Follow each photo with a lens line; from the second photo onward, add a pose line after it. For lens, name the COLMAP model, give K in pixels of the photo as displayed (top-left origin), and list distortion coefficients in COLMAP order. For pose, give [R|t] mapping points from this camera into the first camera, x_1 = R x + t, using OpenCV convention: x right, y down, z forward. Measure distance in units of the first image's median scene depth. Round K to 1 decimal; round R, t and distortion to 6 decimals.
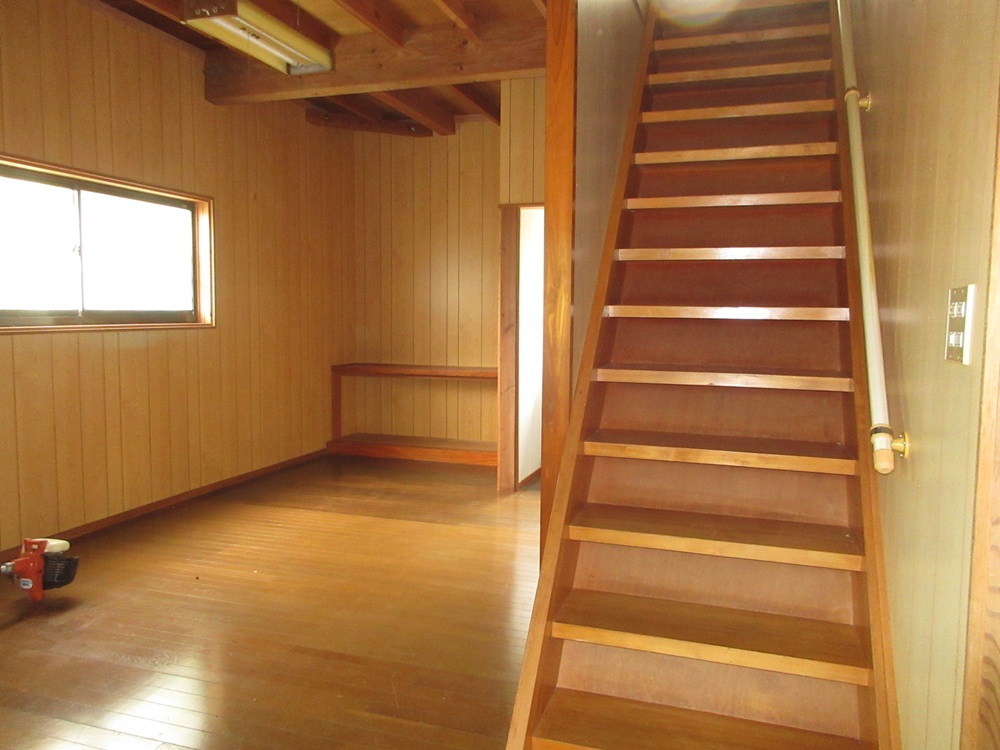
lens RADIAL K [[751.2, 0, 496.8], [0, 751.2, 368.8], [0, 0, 1]] dist [0.021399, 0.004606]
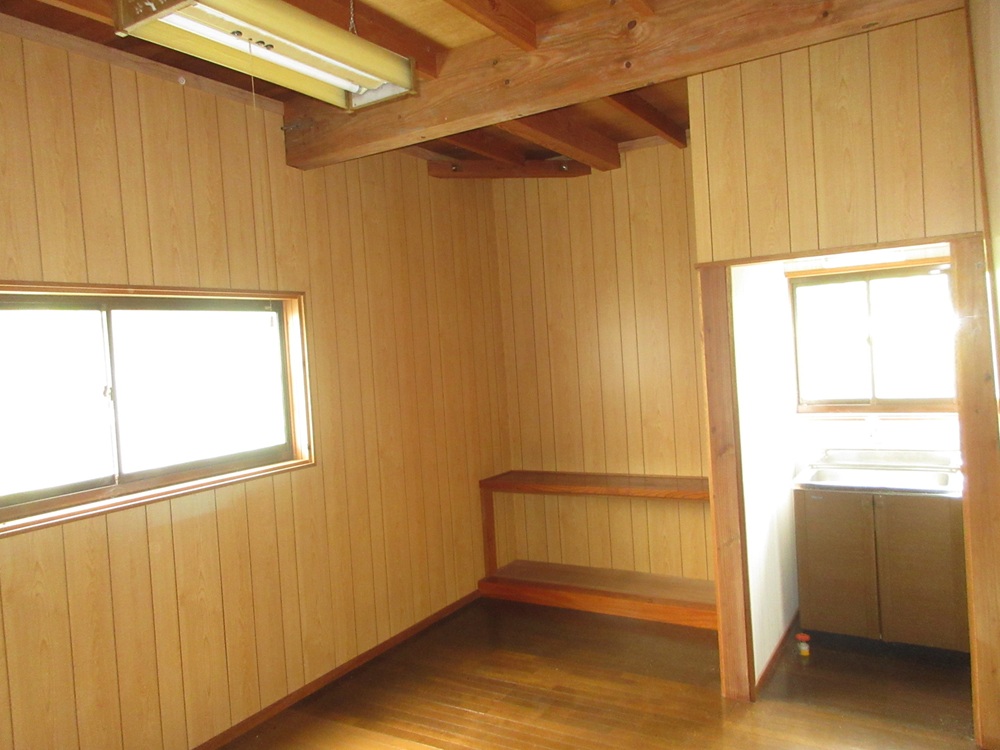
lens RADIAL K [[751.2, 0, 501.9], [0, 751.2, 376.8], [0, 0, 1]] dist [0.021399, 0.004606]
pose [[0.973094, -0.063796, -0.221403, -0.023321], [0.056233, 0.997604, -0.040303, -0.101705], [0.223443, 0.026769, 0.974349, 0.316120]]
